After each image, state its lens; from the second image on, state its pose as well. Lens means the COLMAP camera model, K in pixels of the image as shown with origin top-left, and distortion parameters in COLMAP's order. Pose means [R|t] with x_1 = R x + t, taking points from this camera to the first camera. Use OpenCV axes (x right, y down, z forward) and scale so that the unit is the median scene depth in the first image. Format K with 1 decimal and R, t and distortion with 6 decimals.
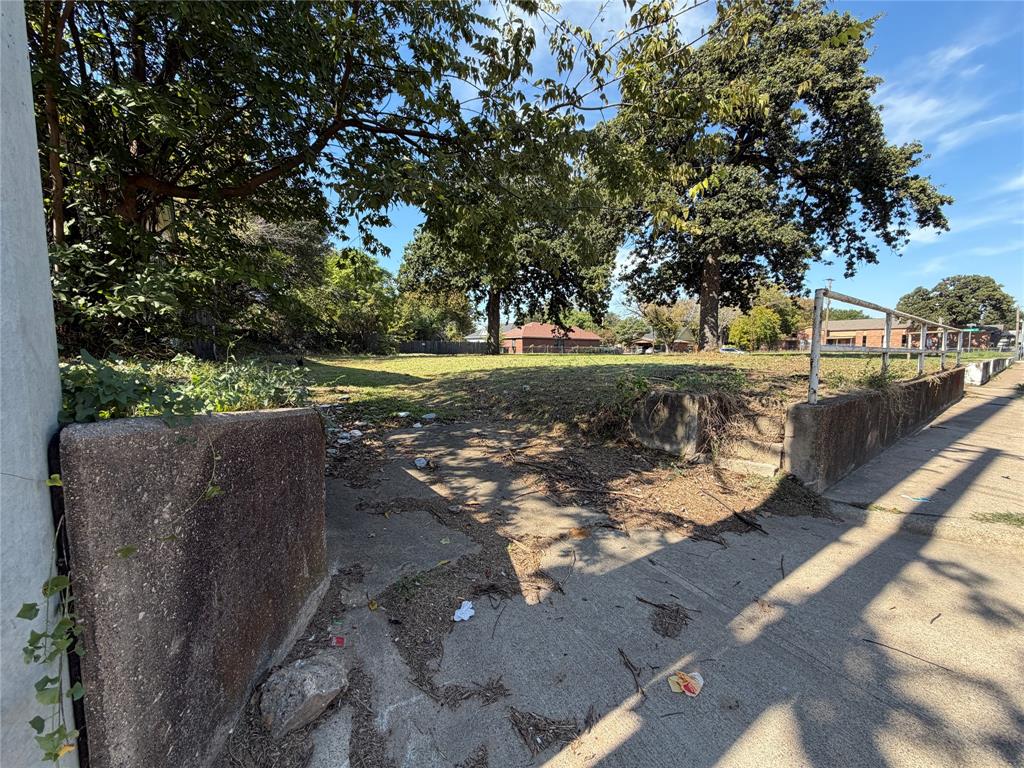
lens RADIAL K [[405.6, 0, 512.0], [0, 405.6, 384.0], [0, 0, 1]] dist [0.000718, -0.000237]
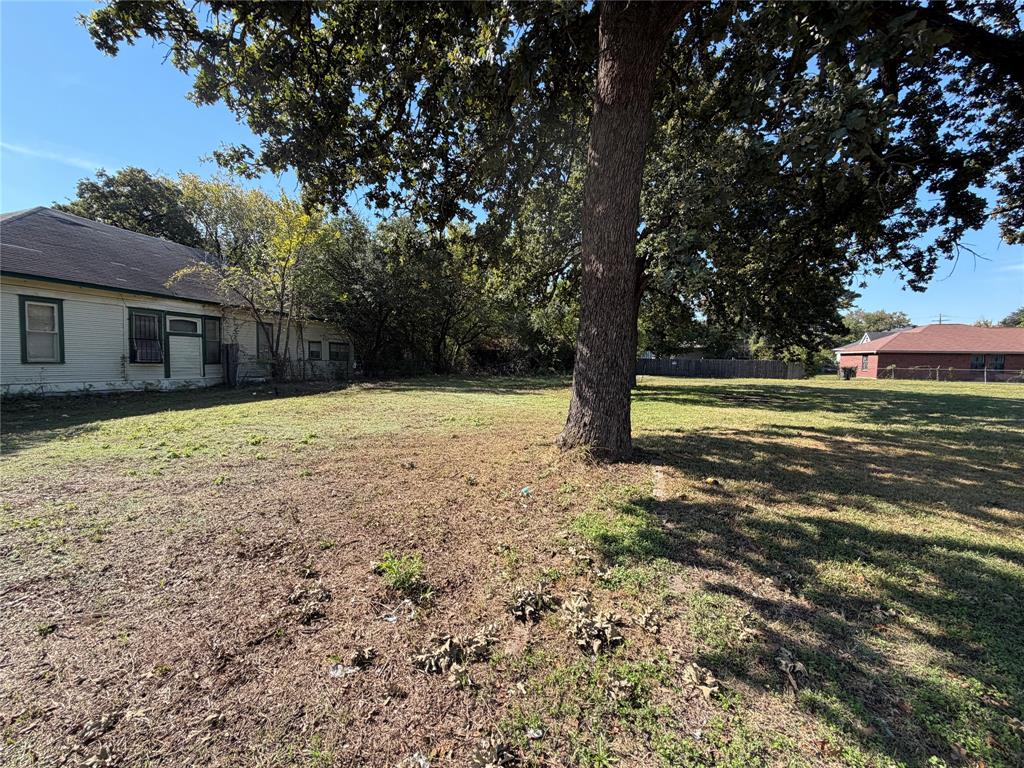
lens RADIAL K [[405.6, 0, 512.0], [0, 405.6, 384.0], [0, 0, 1]] dist [0.000718, -0.000237]
pose [[0.596519, 0.059523, -0.800389, 0.596345], [-0.077644, 0.996848, 0.016267, -0.113269], [0.798835, 0.052442, 0.599261, 0.657049]]
